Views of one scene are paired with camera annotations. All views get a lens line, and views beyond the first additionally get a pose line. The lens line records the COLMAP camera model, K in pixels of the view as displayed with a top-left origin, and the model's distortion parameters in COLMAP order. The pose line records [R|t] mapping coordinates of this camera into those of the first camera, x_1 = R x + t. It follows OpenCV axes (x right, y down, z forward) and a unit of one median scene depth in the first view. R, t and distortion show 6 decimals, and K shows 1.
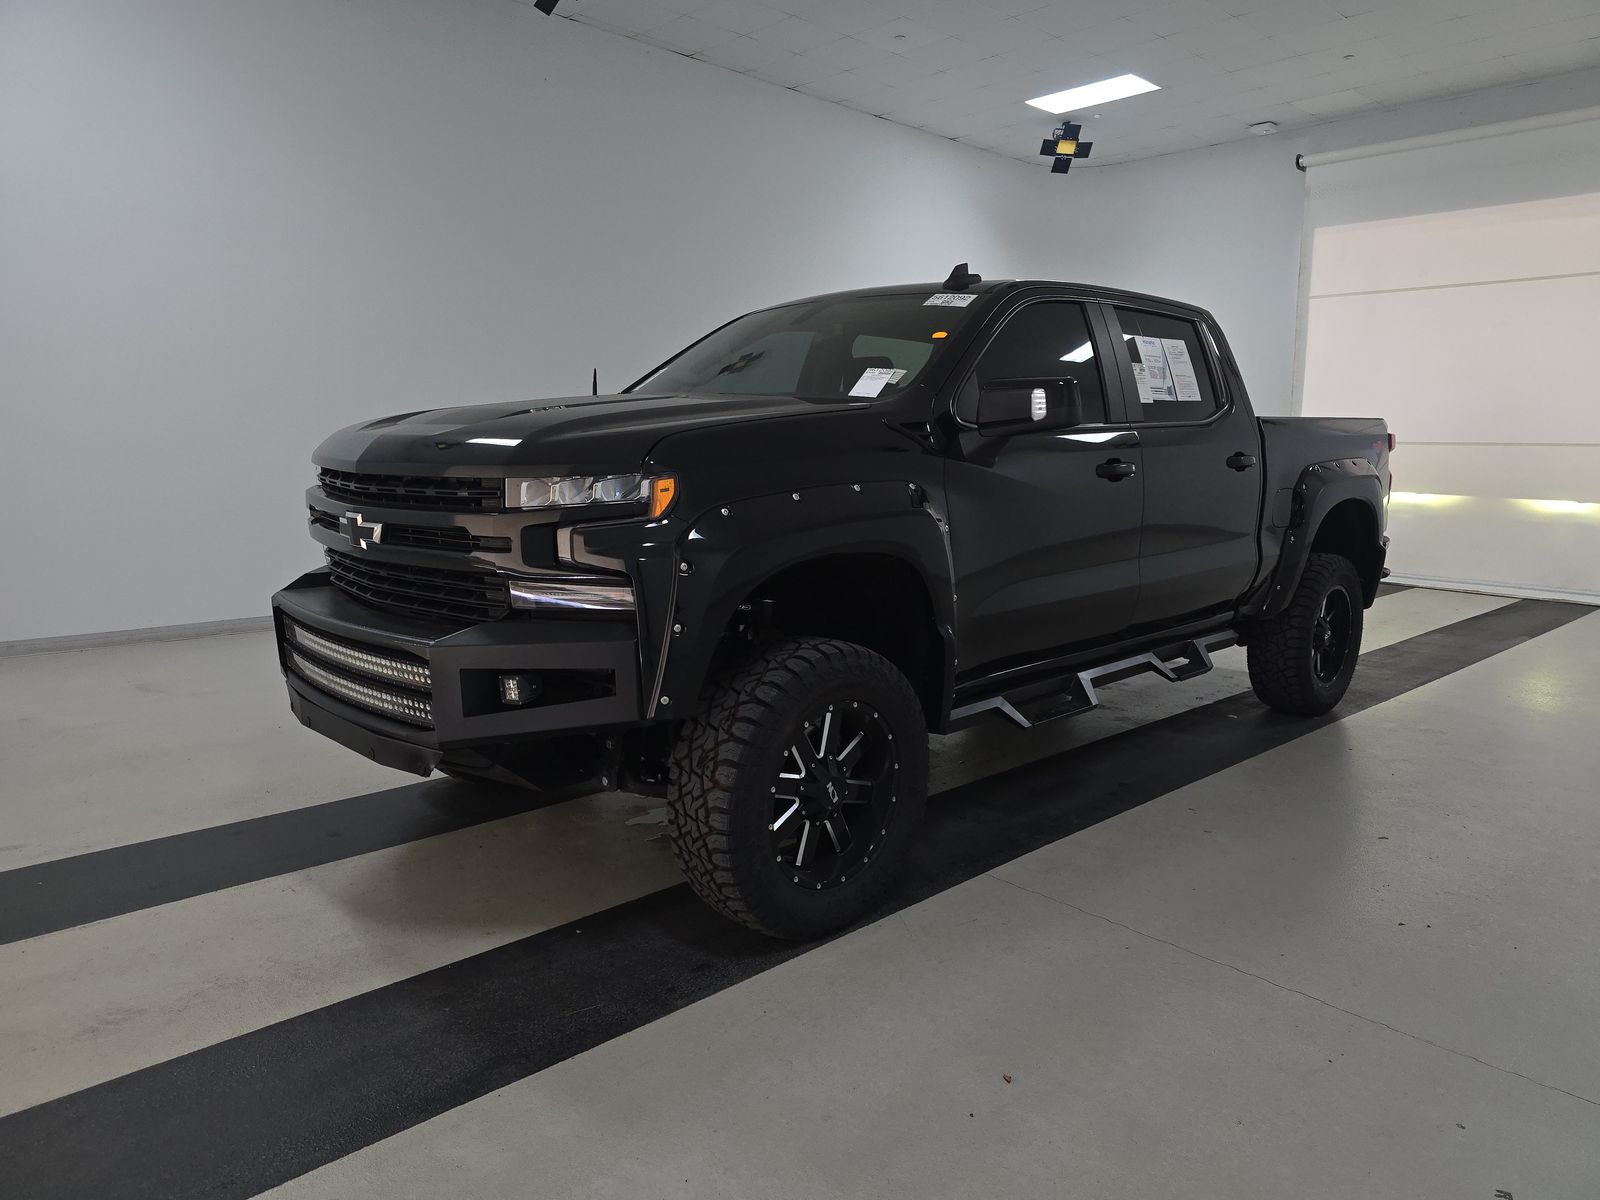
lens RADIAL K [[1092.0, 0, 800.0], [0, 1092.0, 600.0], [0, 0, 1]] dist [-0.002472, 0.000282]
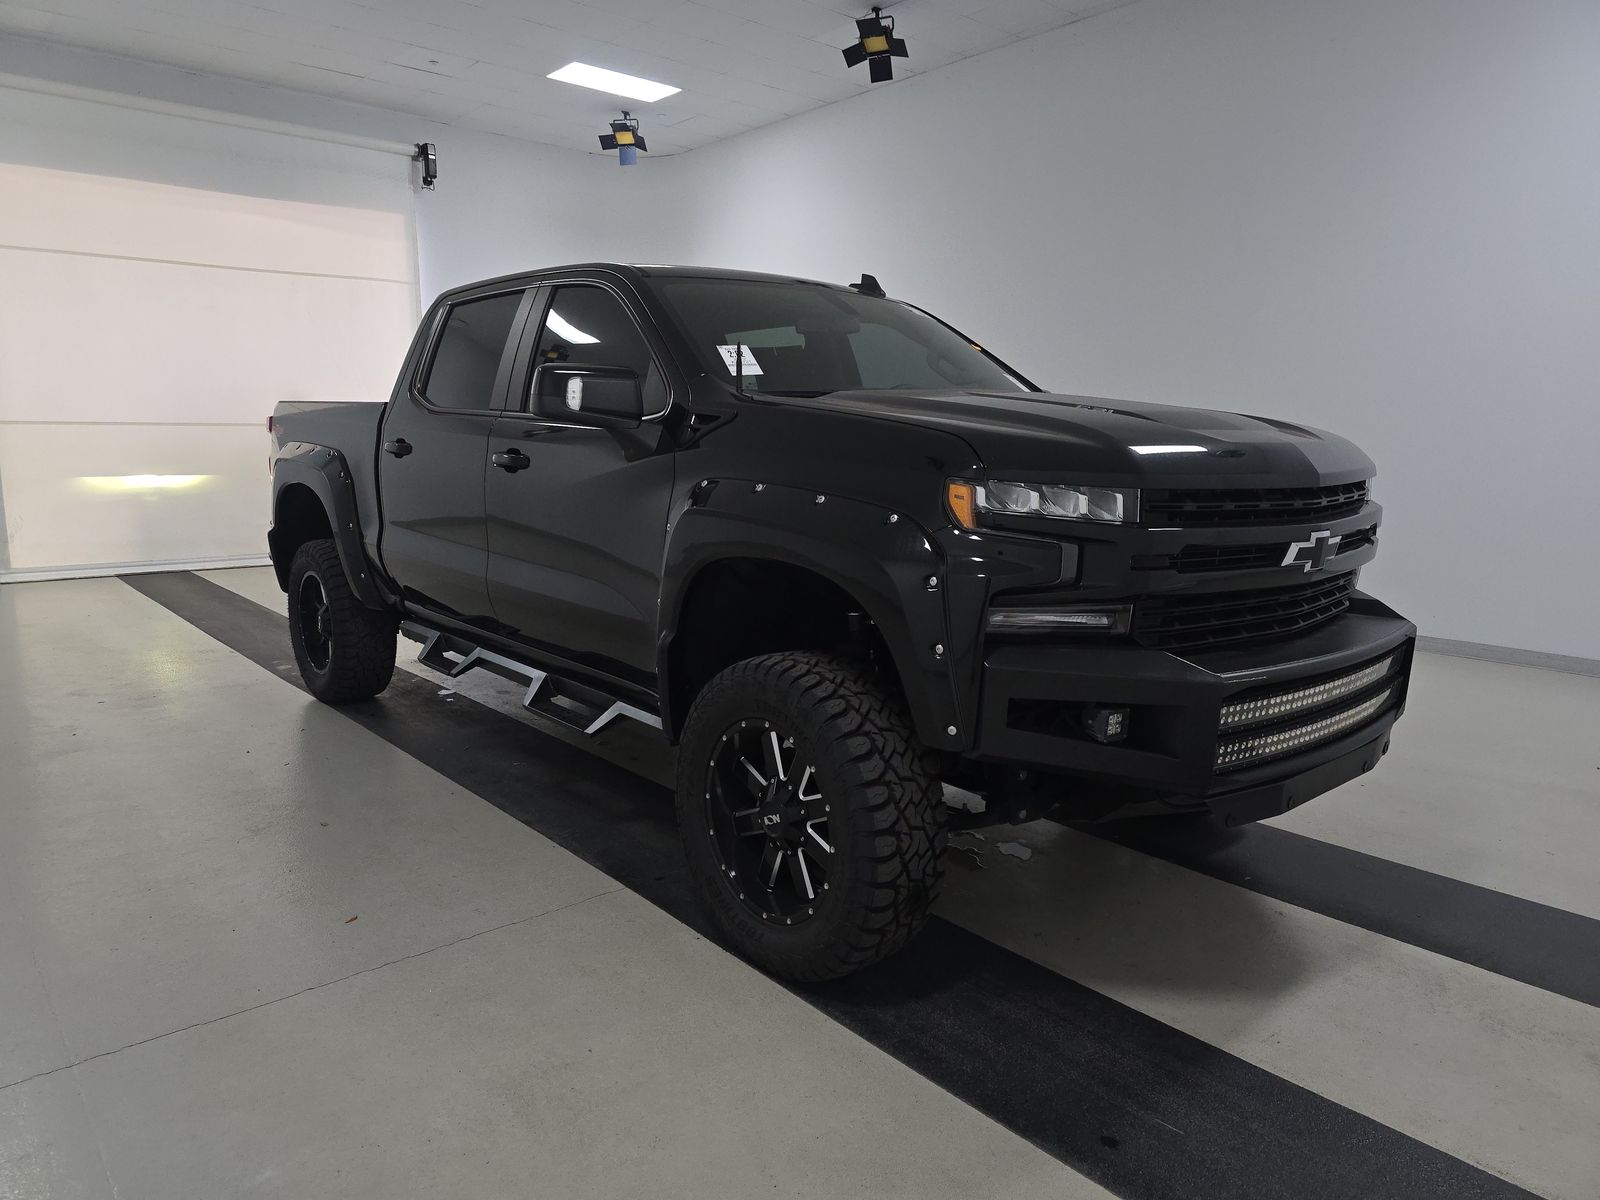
lens RADIAL K [[1092.0, 0, 800.0], [0, 1092.0, 600.0], [0, 0, 1]] dist [-0.002472, 0.000282]
pose [[0.048064, -0.173267, 0.983701, -1.058526], [0.146000, 0.975481, 0.164685, -0.188908], [-0.988116, 0.135705, 0.072183, 1.099007]]
